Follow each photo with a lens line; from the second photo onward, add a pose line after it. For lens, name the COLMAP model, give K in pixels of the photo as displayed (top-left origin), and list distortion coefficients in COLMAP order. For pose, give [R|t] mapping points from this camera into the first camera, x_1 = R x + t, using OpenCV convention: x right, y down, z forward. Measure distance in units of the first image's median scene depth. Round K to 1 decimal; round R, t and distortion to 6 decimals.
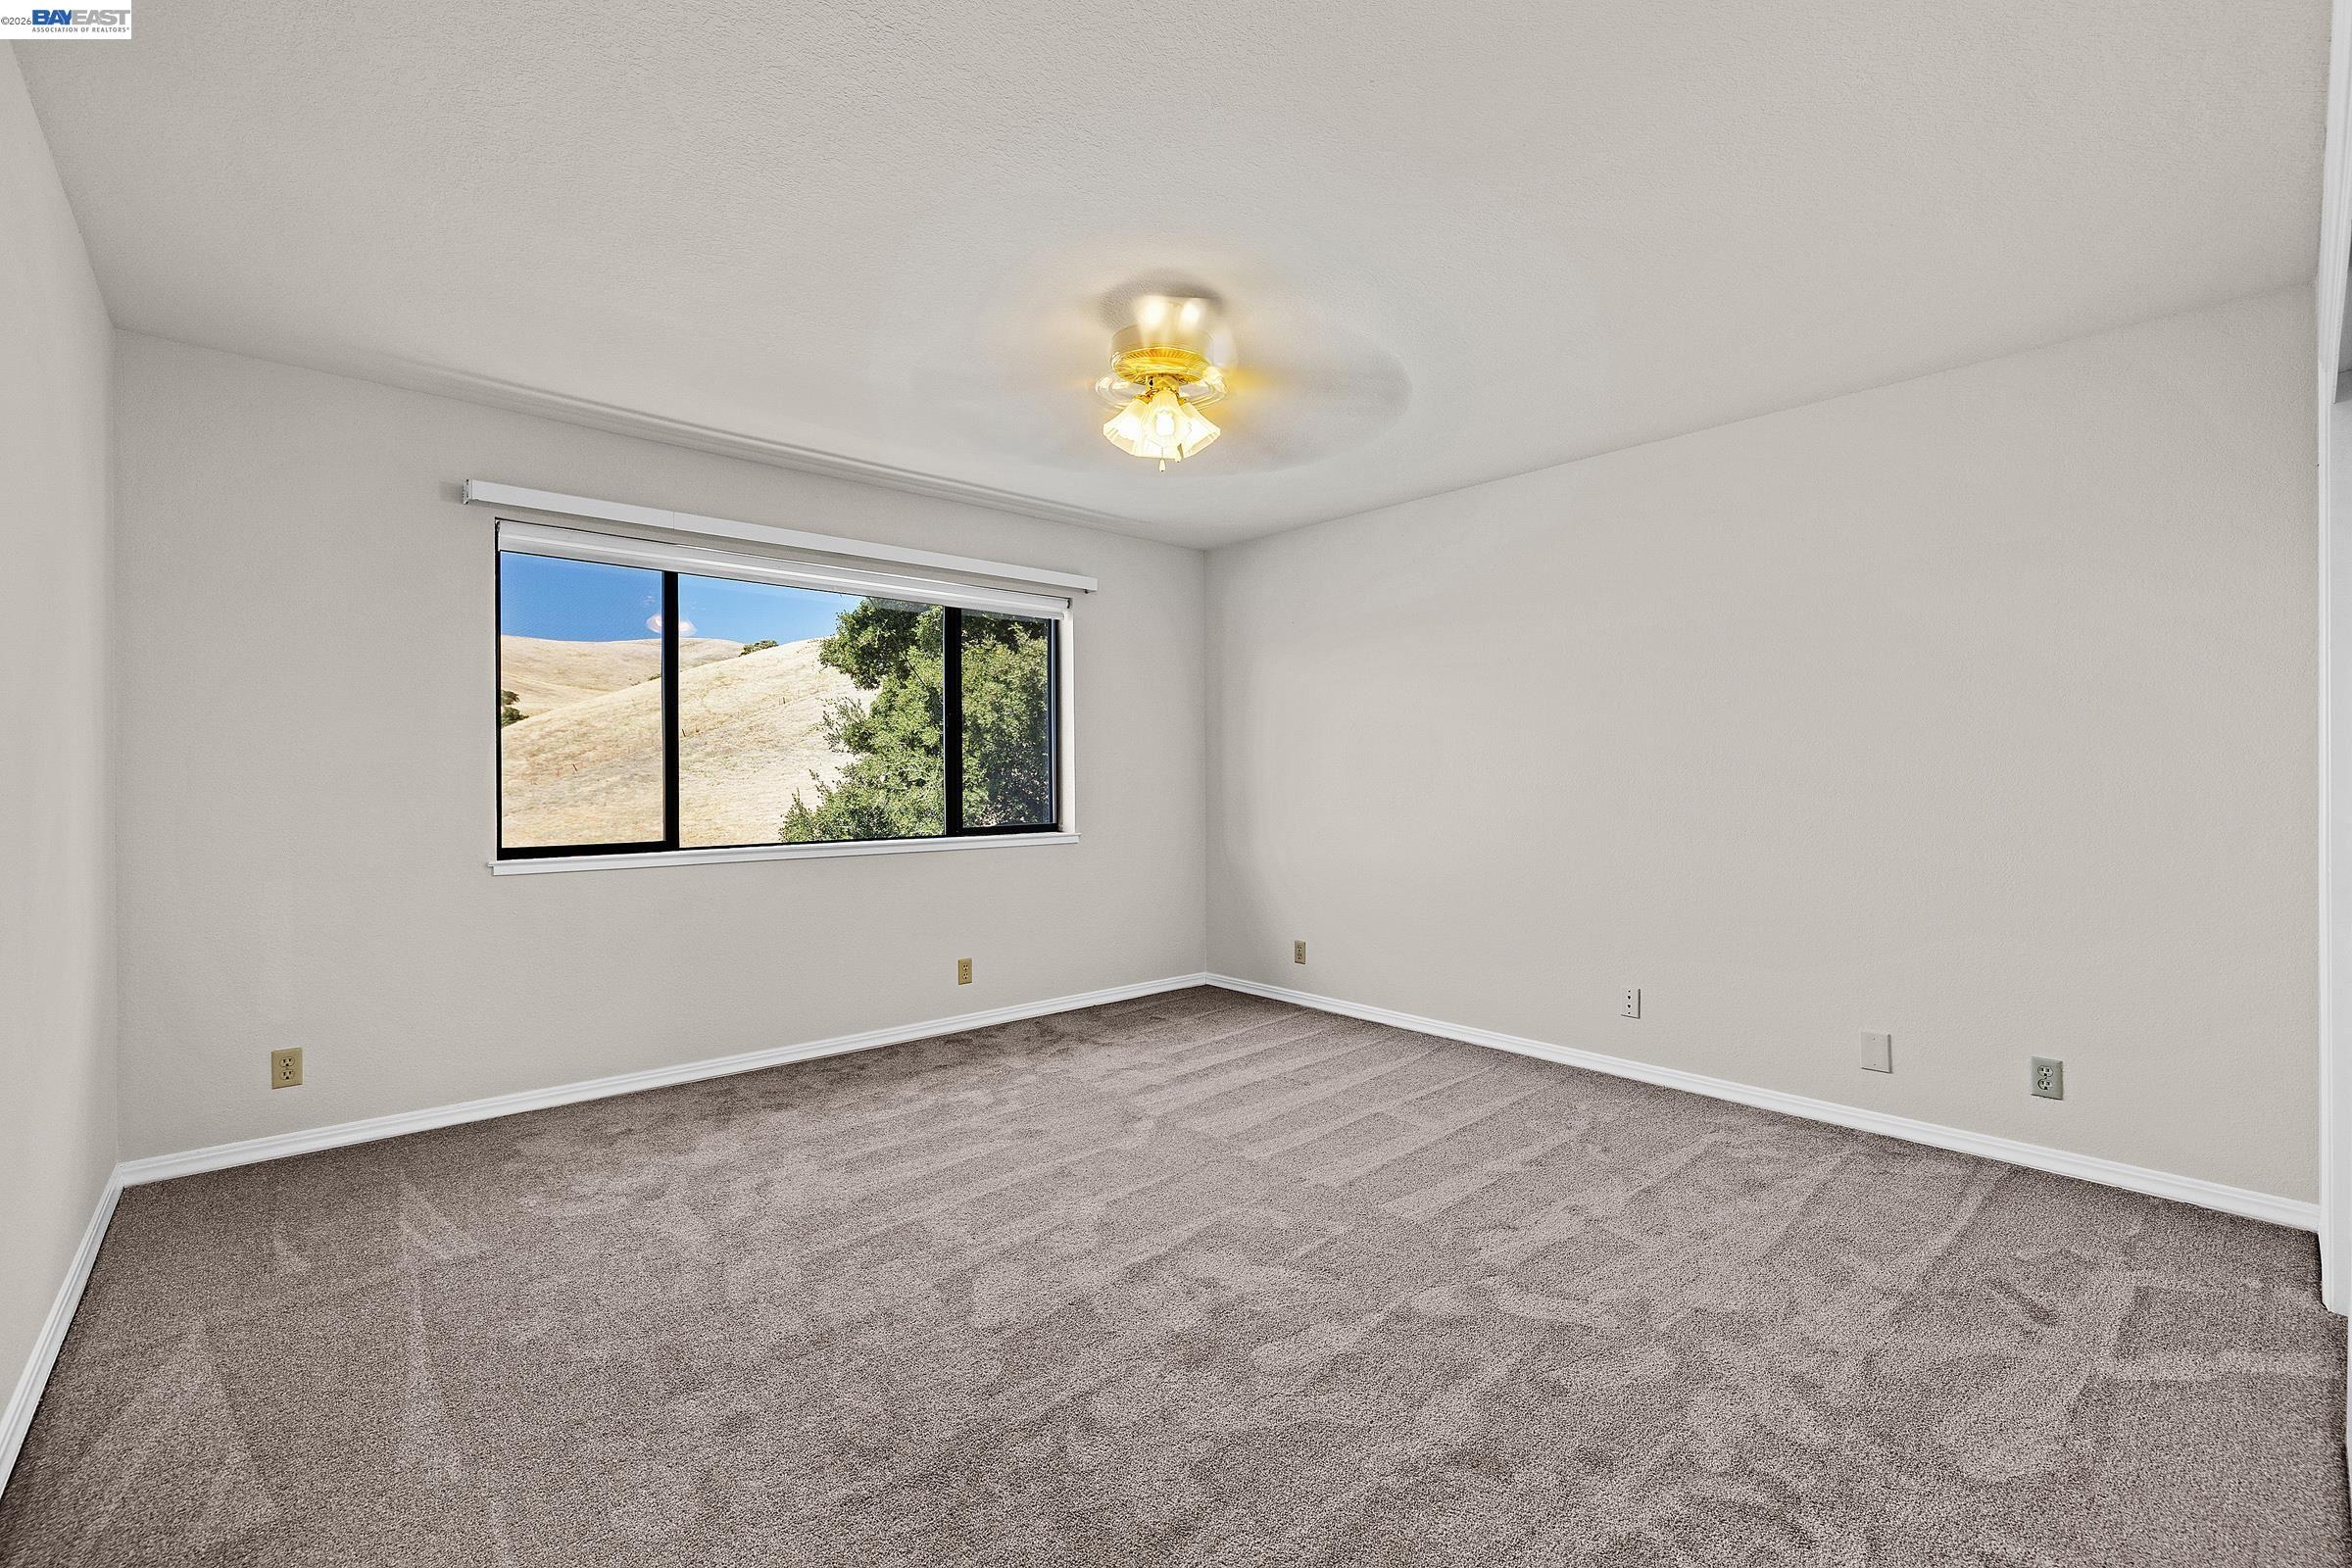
lens RADIAL K [[992.6, 0, 1167.4], [0, 992.6, 780.4], [0, 0, 1]] dist [0.003532, 0.000609]
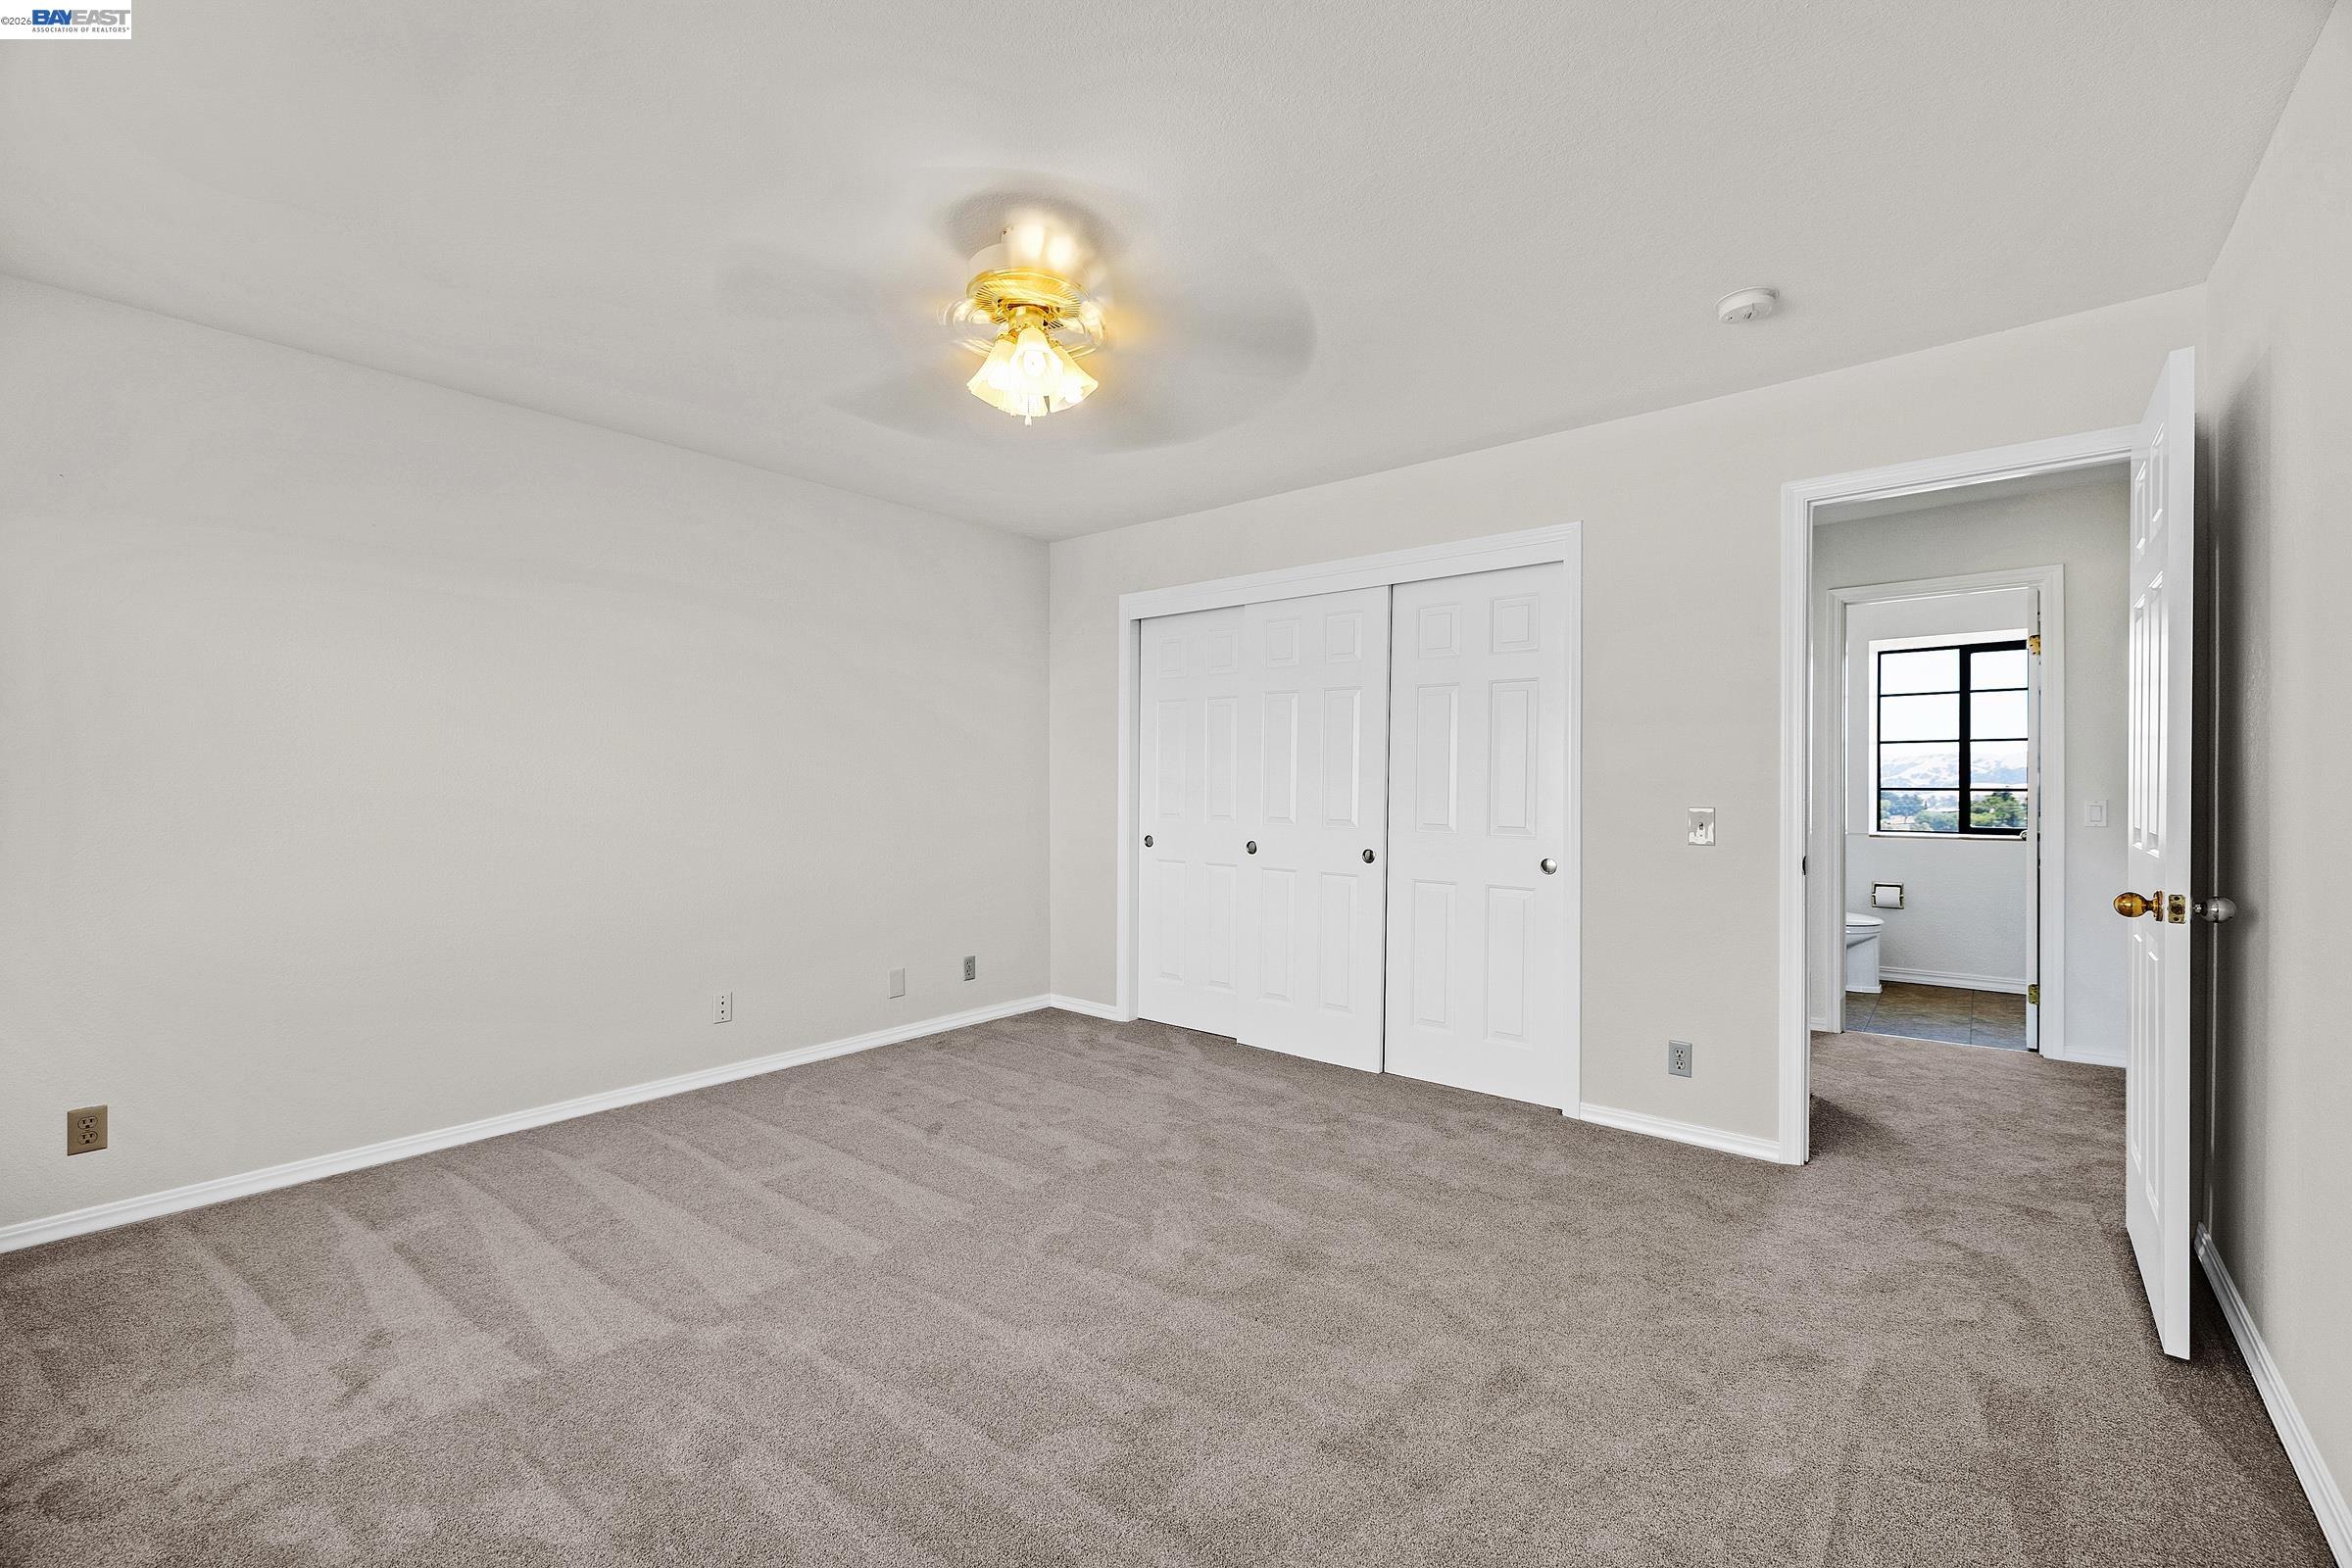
lens RADIAL K [[992.6, 0, 1168.5], [0, 992.6, 789.0], [0, 0, 1]] dist [0.003532, 0.000609]
pose [[-0.157222, 0.001337, 0.987562, -0.707084], [0.004149, 0.999991, -0.000694, 0.005882], [-0.987555, 0.003988, -0.157226, 0.840820]]
